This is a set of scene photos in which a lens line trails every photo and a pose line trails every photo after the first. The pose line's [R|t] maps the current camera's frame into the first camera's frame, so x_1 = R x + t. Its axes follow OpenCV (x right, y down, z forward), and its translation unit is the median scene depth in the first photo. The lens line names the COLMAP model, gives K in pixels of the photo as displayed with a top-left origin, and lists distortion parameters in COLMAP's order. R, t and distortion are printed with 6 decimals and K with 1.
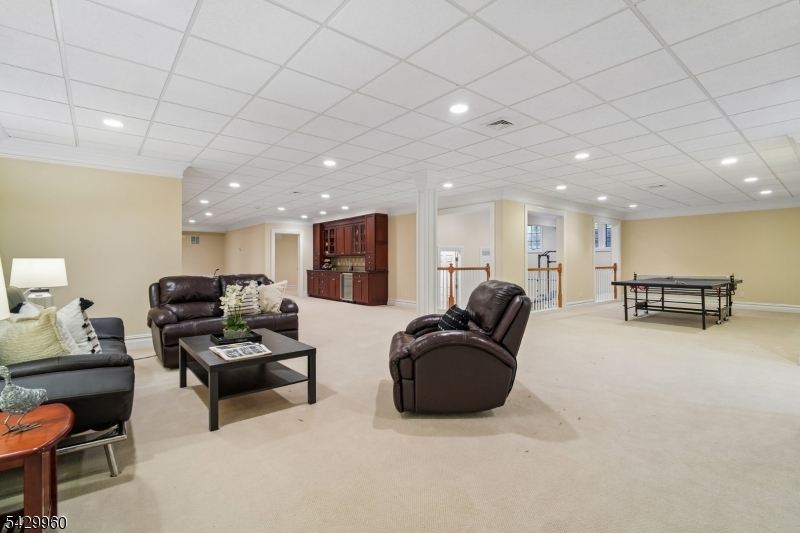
lens RADIAL K [[372.0, 0, 398.6], [0, 372.0, 267.7], [0, 0, 1]] dist [-0.014221, -0.000069]
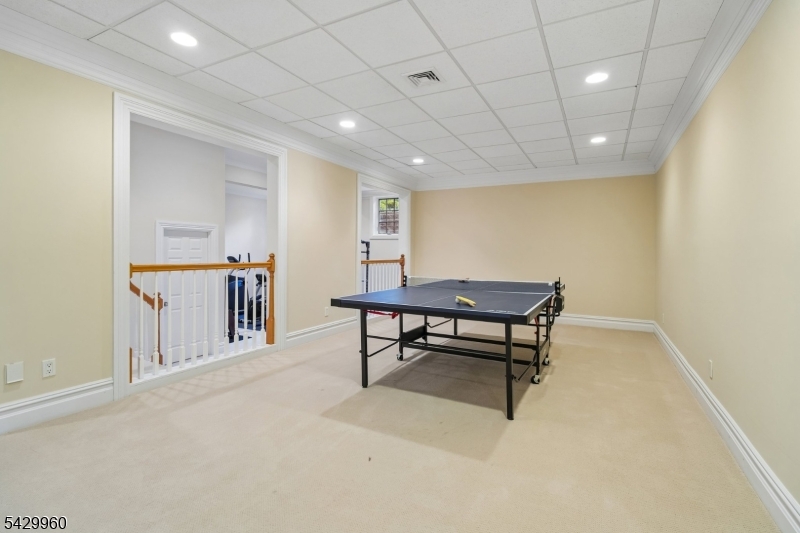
lens RADIAL K [[372.0, 0, 401.5], [0, 372.0, 259.8], [0, 0, 1]] dist [-0.014221, -0.000069]
pose [[0.921560, 0.003223, 0.388222, 0.404583], [-0.004664, 0.999985, 0.002771, -0.005422], [-0.388207, -0.004364, 0.921562, 0.485586]]
